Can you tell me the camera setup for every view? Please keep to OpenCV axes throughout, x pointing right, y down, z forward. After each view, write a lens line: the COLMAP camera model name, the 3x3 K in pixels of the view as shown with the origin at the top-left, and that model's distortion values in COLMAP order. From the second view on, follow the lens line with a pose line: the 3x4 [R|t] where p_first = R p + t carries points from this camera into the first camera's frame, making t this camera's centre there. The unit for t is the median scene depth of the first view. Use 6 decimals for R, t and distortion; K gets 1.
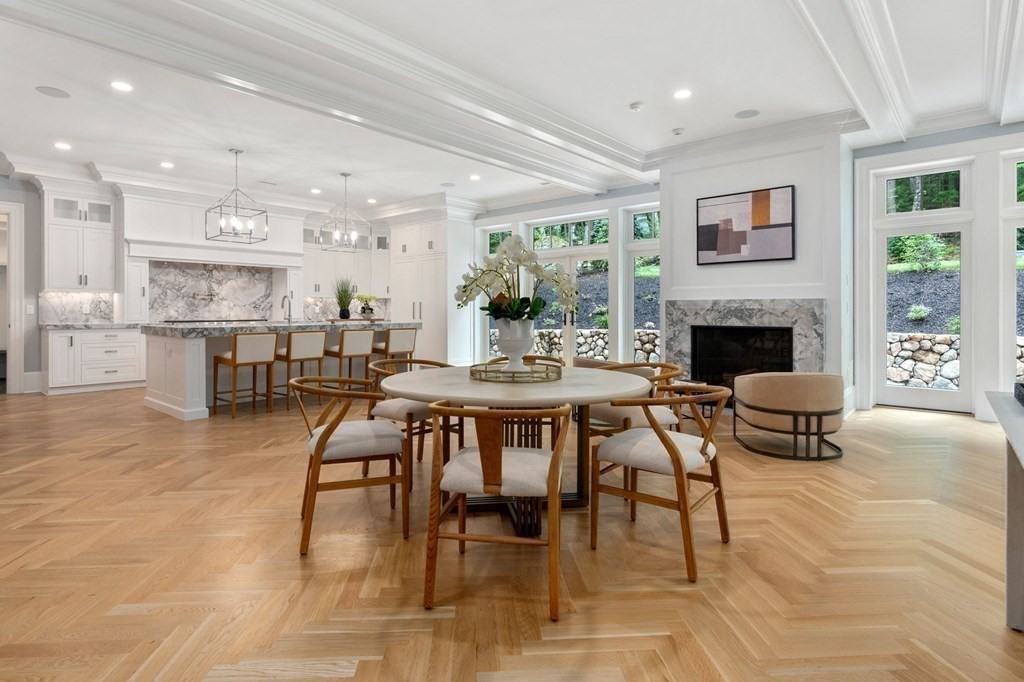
lens RADIAL K [[530.2, 0, 507.6], [0, 530.2, 310.7], [0, 0, 1]] dist [-0.003881, -0.000406]
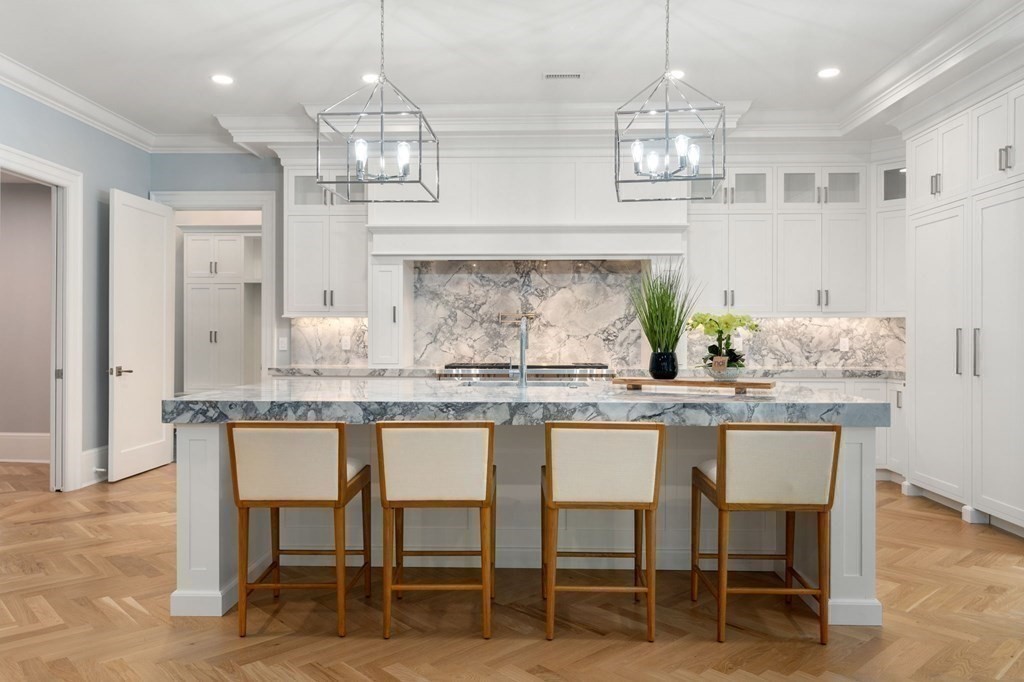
lens RADIAL K [[724.1, 0, 512.0], [0, 724.1, 341.0], [0, 0, 1]] dist [-0.000612, 0.002657]
pose [[0.638001, 0.009687, -0.769974, 0.011797], [-0.001764, 0.999937, 0.011118, -0.014504], [0.770033, -0.005735, 0.637978, 0.538632]]
